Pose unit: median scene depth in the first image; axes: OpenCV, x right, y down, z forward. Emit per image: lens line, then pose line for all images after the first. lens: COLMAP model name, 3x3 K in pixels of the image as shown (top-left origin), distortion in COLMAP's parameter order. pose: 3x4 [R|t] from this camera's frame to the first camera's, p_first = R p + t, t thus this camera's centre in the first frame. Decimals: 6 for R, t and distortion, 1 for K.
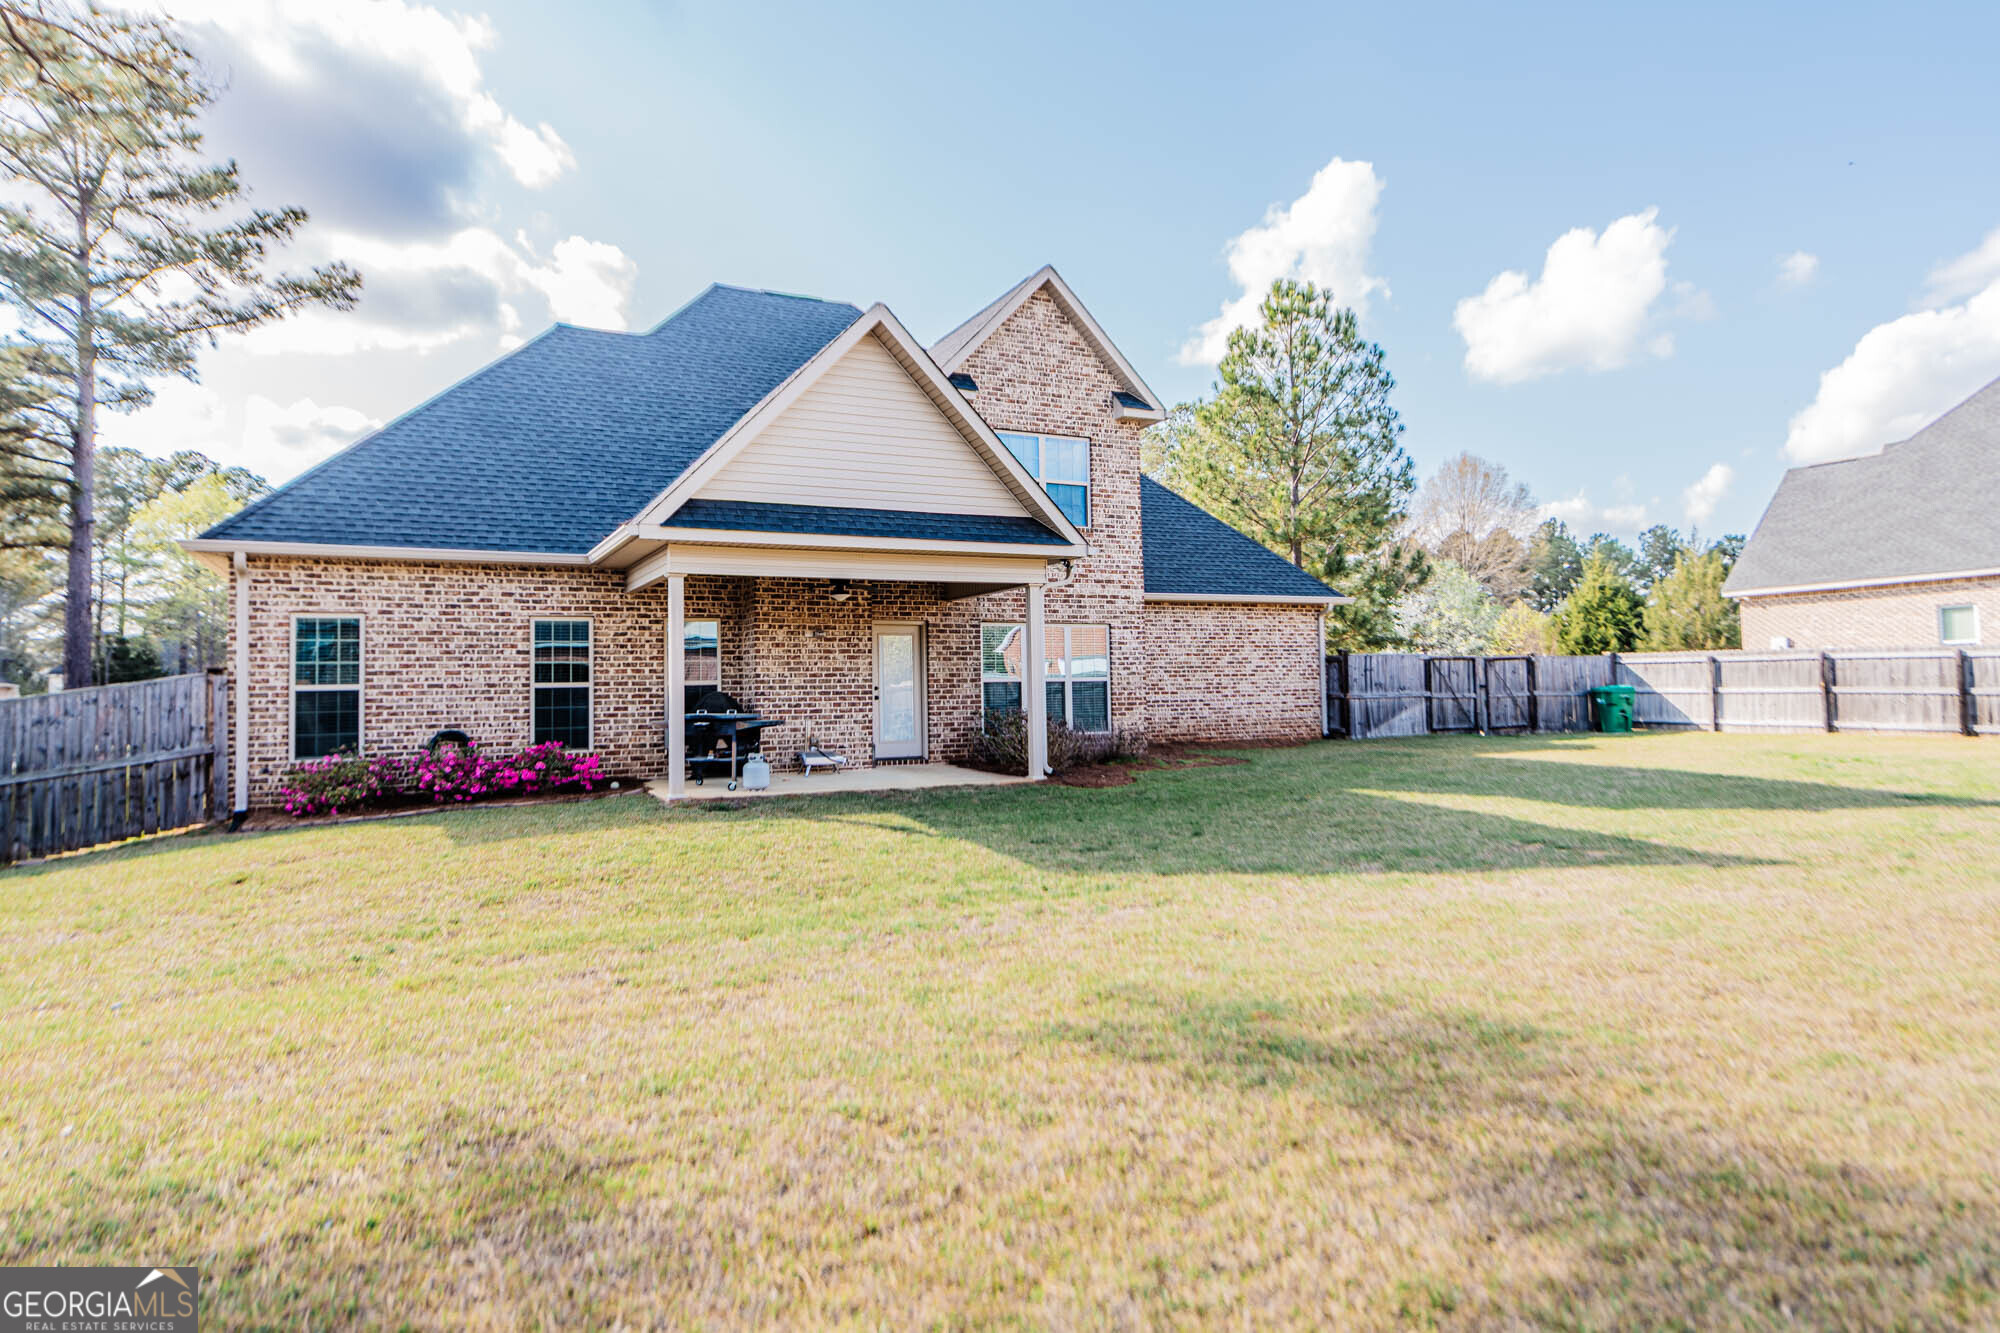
lens RADIAL K [[1114.2, 0, 999.7], [0, 1114.2, 630.0], [0, 0, 1]] dist [0.005592, -0.001193]
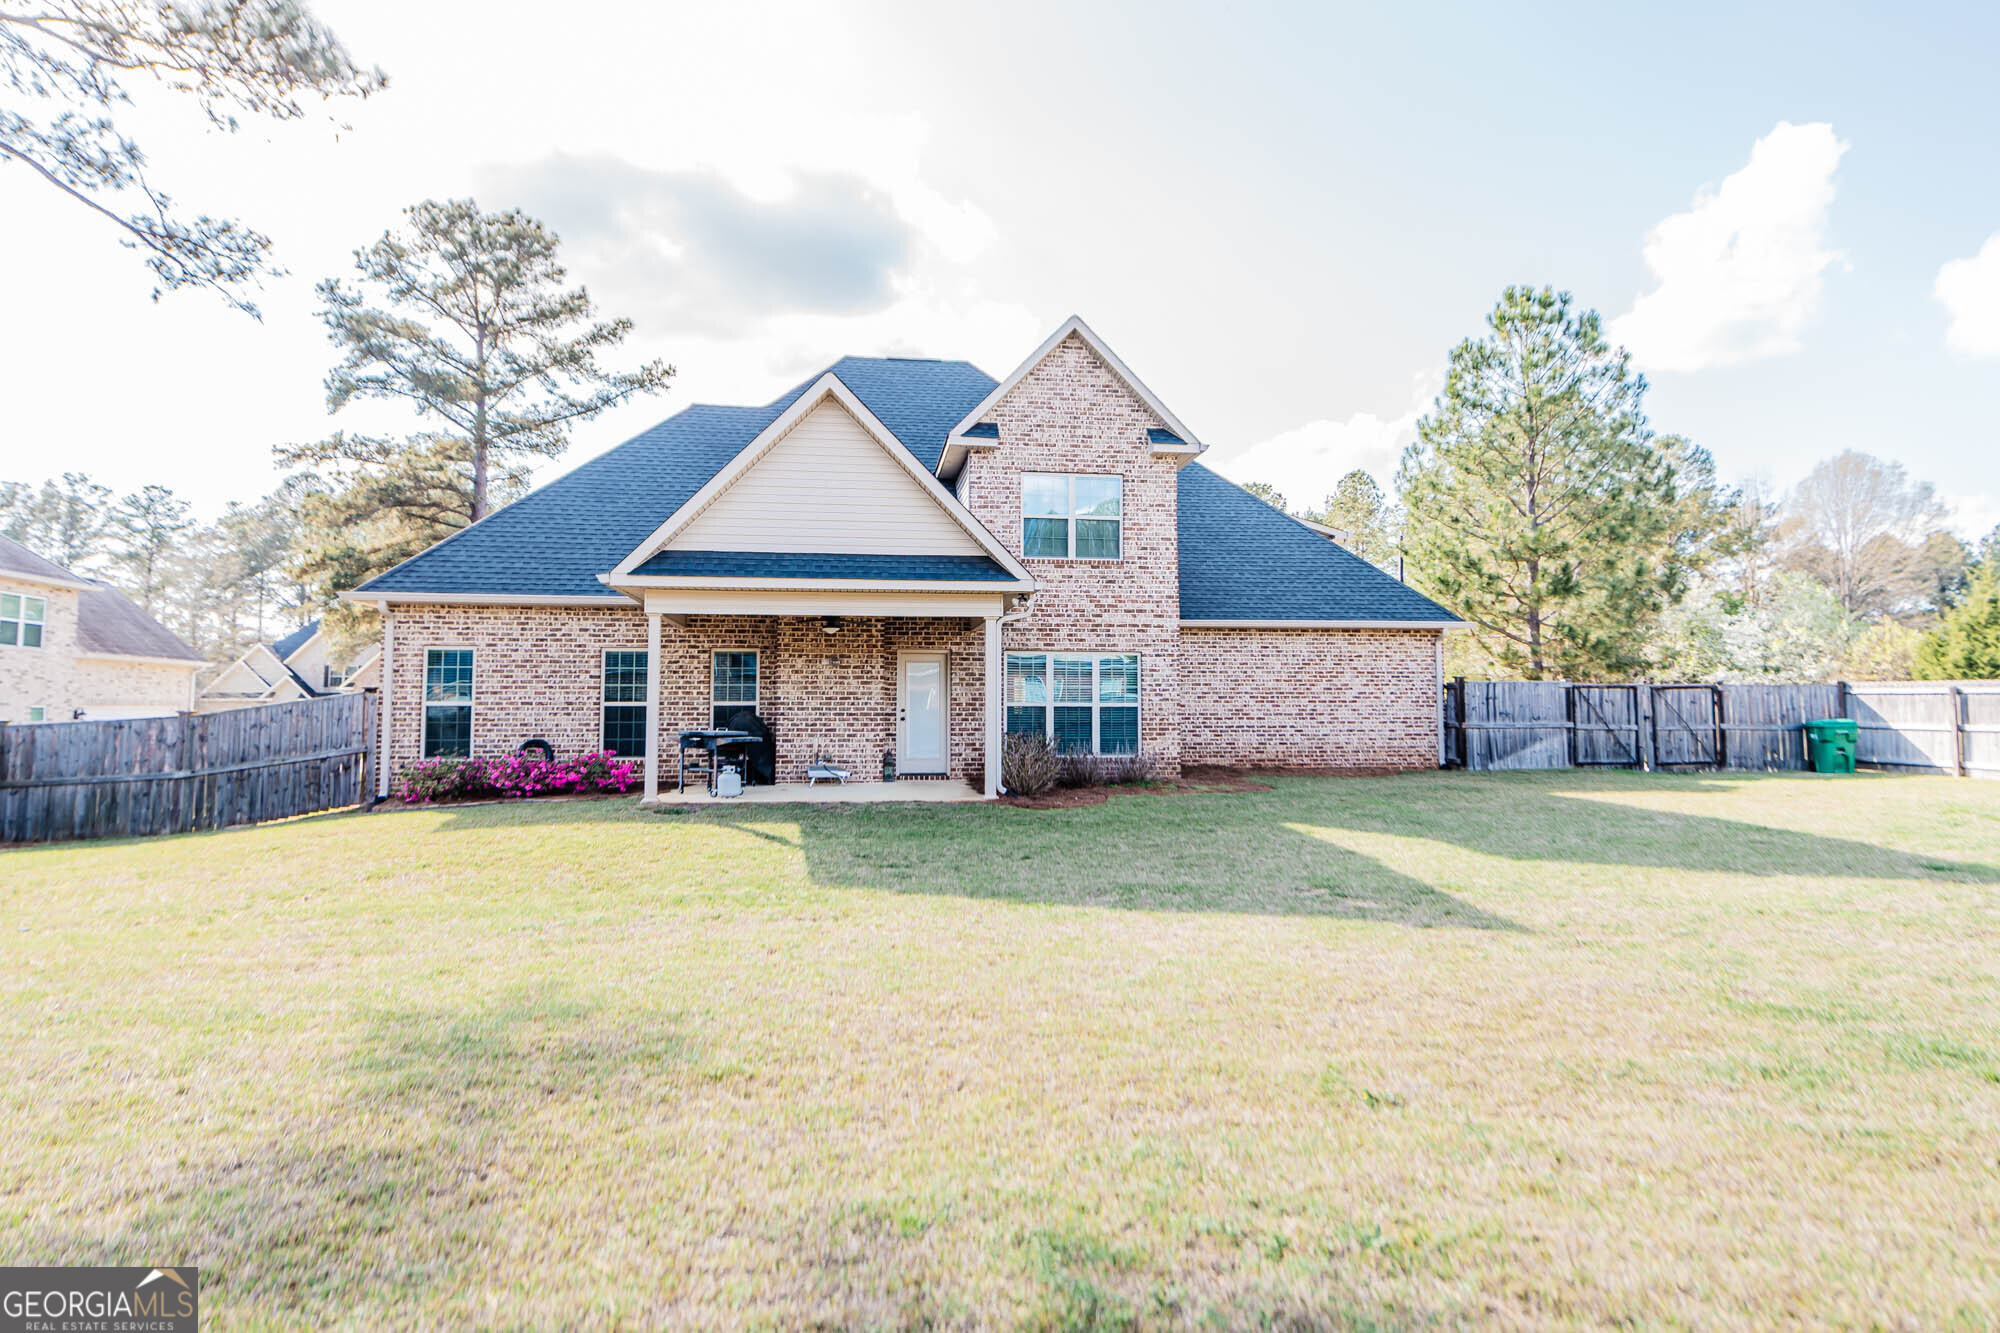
lens RADIAL K [[1037.3, 0, 998.4], [0, 1037.3, 632.4], [0, 0, 1]] dist [0.019104, -0.018779]
pose [[0.950709, -0.005679, -0.310032, 0.268122], [0.000709, 0.999869, -0.016140, -0.007800], [0.310083, 0.015125, 0.950589, 0.036076]]
